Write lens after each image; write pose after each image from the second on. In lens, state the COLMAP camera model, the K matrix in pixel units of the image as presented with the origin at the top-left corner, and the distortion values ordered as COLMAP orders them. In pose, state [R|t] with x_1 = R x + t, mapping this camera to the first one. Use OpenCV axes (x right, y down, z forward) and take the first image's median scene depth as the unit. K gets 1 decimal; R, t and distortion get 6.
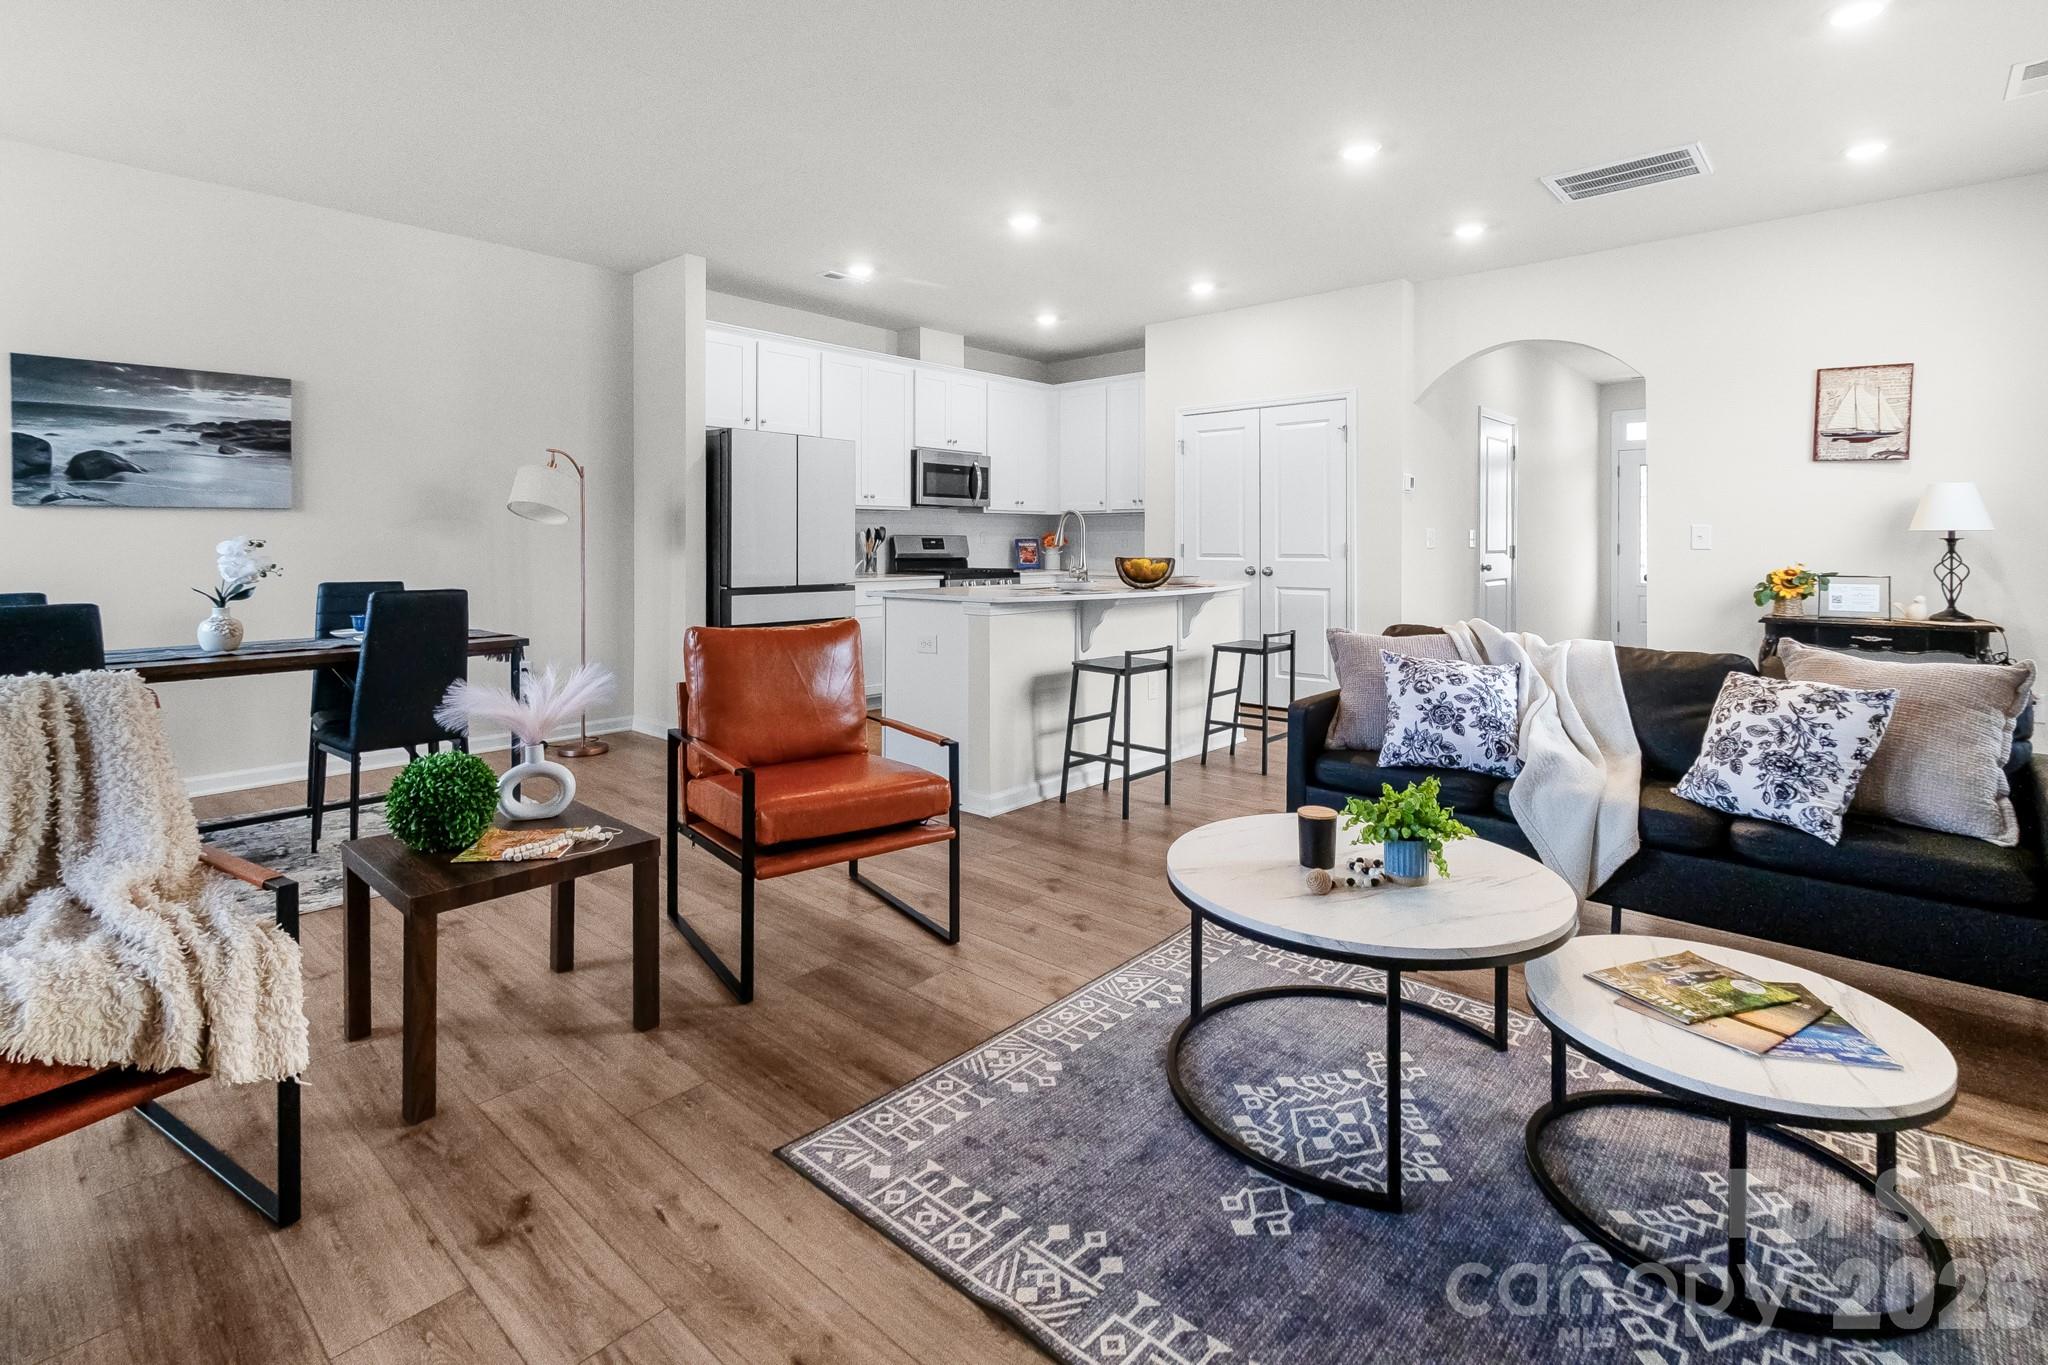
lens RADIAL K [[964.2, 0, 1044.4], [0, 964.2, 545.4], [0, 0, 1]] dist [-0.000019, -0.001056]
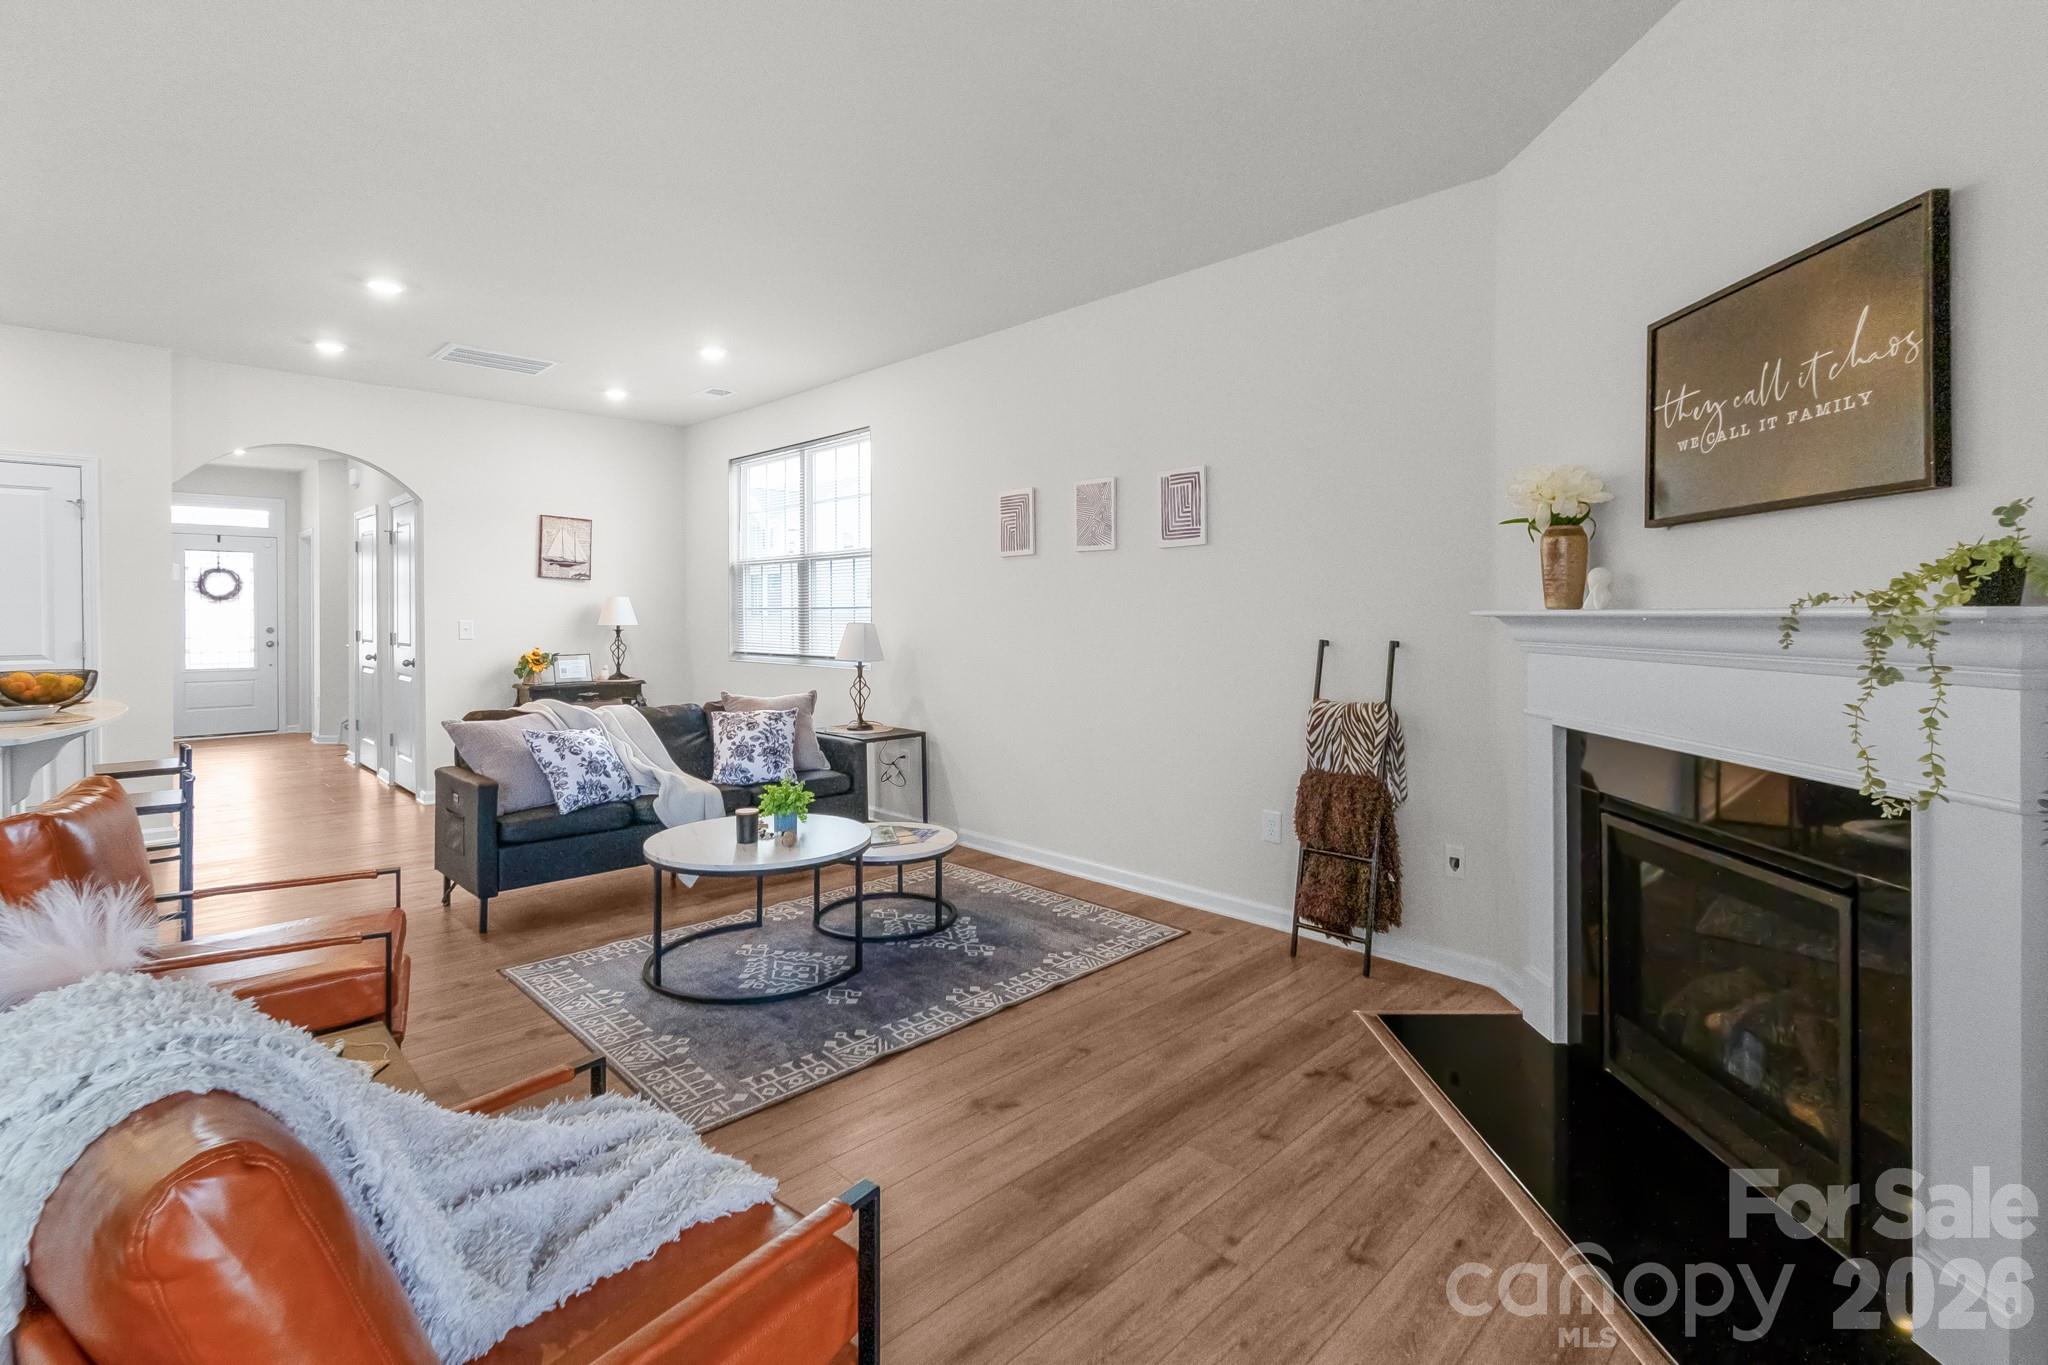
lens RADIAL K [[934.9, 0, 1007.7], [0, 934.9, 623.9], [0, 0, 1]] dist [0.004478, -0.000405]
pose [[0.084536, -0.011376, 0.996355, -0.662902], [0.006026, 0.999922, 0.010906, -0.033511], [-0.996402, 0.005083, 0.084598, 0.204749]]
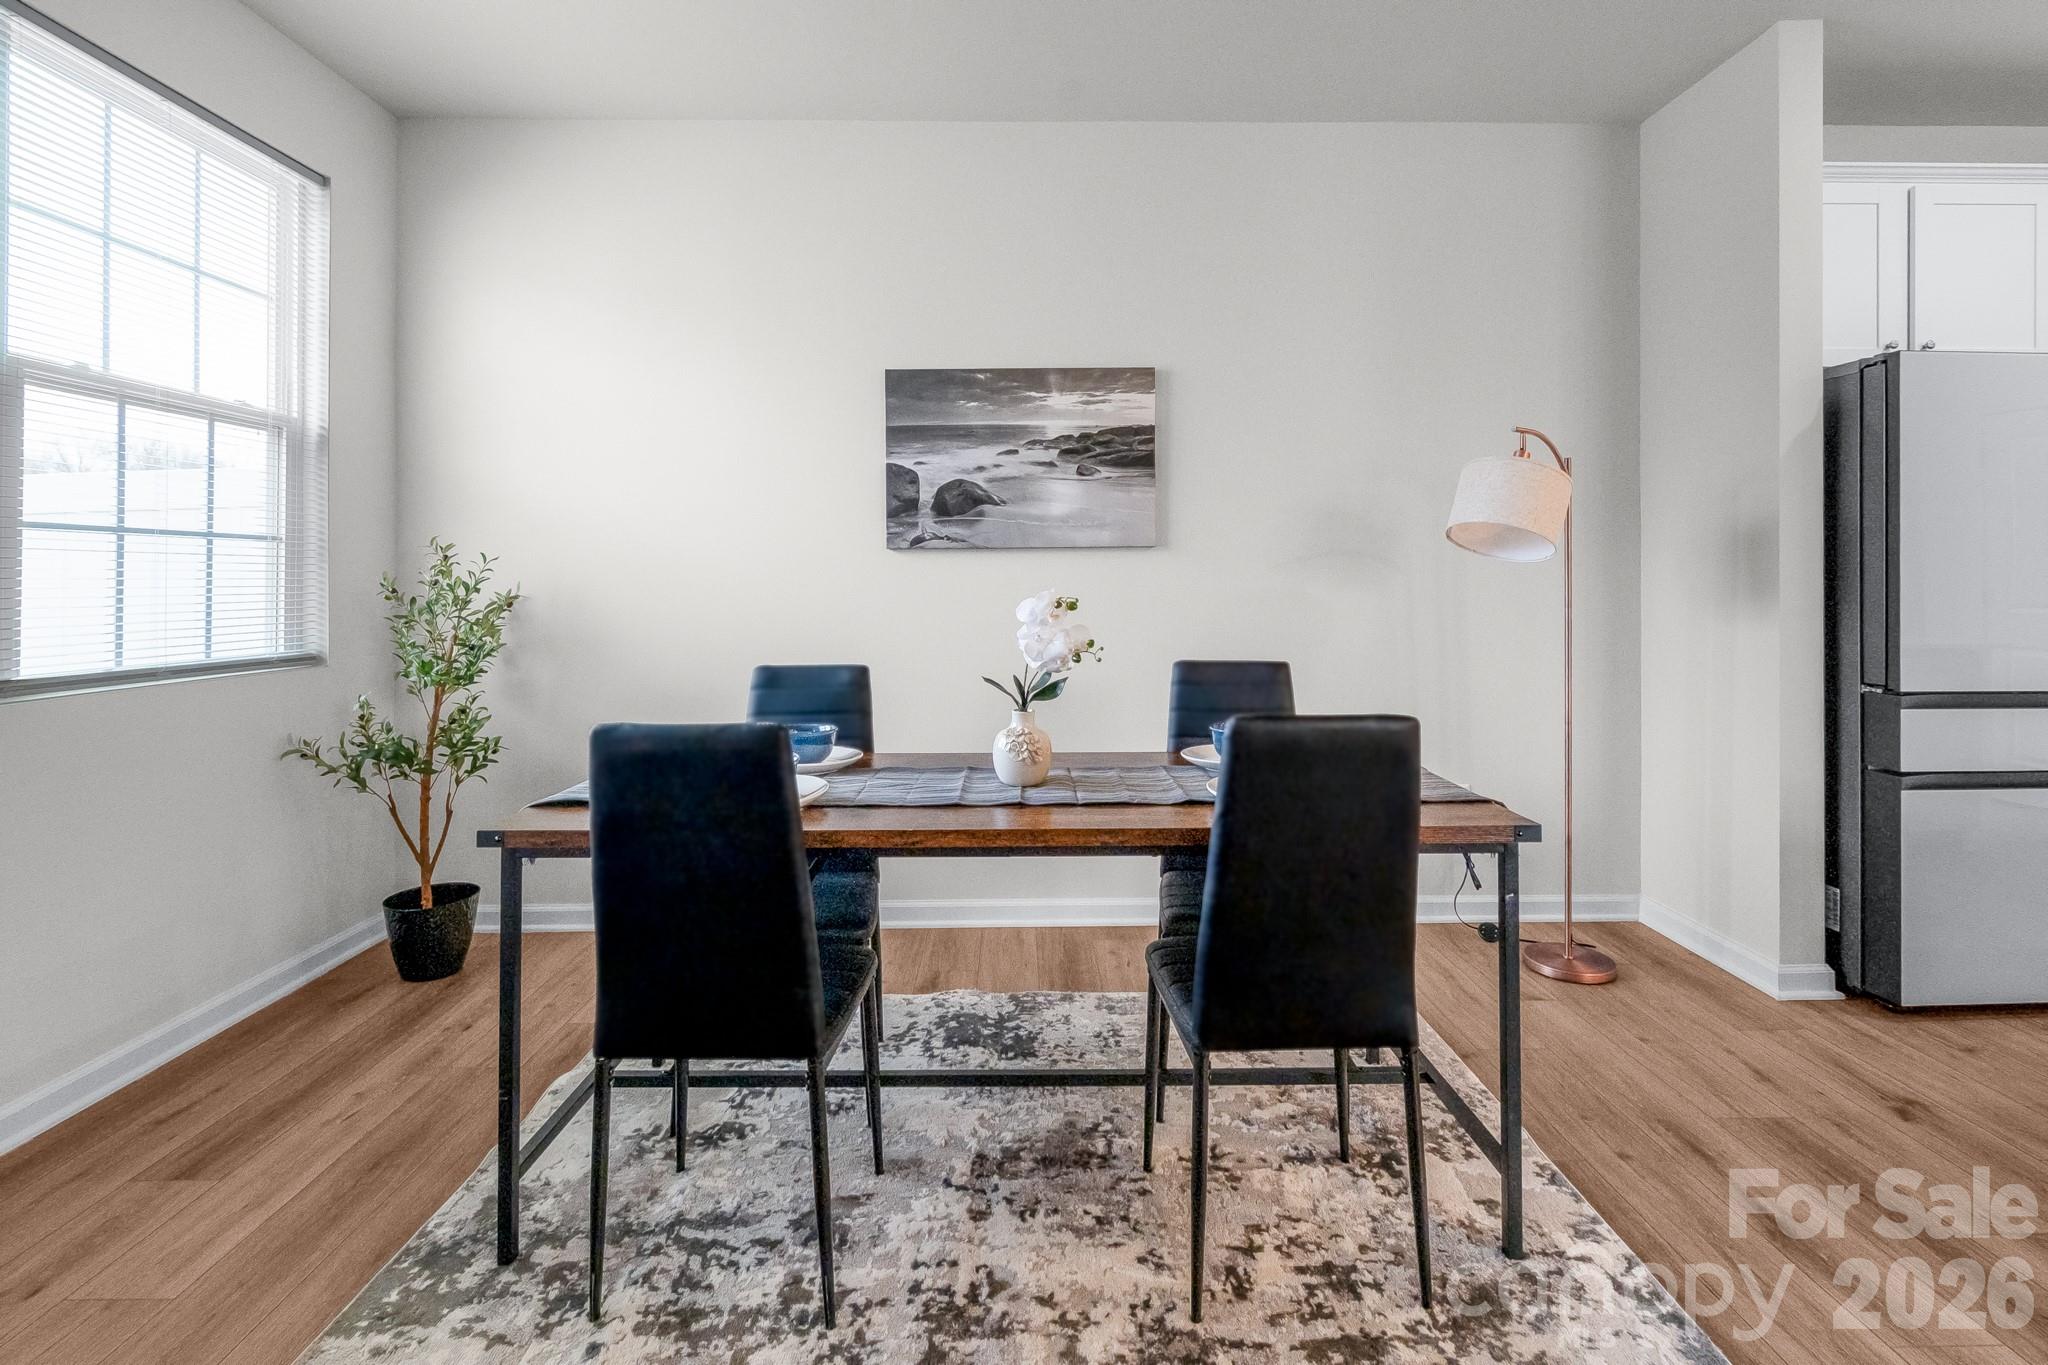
lens RADIAL K [[988.6, 0, 1031.3], [0, 988.6, 573.5], [0, 0, 1]] dist [0.000301, -0.000544]
pose [[0.663874, -0.009039, -0.747790, -0.331009], [-0.000920, 0.999916, -0.012903, -0.009978], [0.747844, 0.009253, 0.663810, 0.500555]]
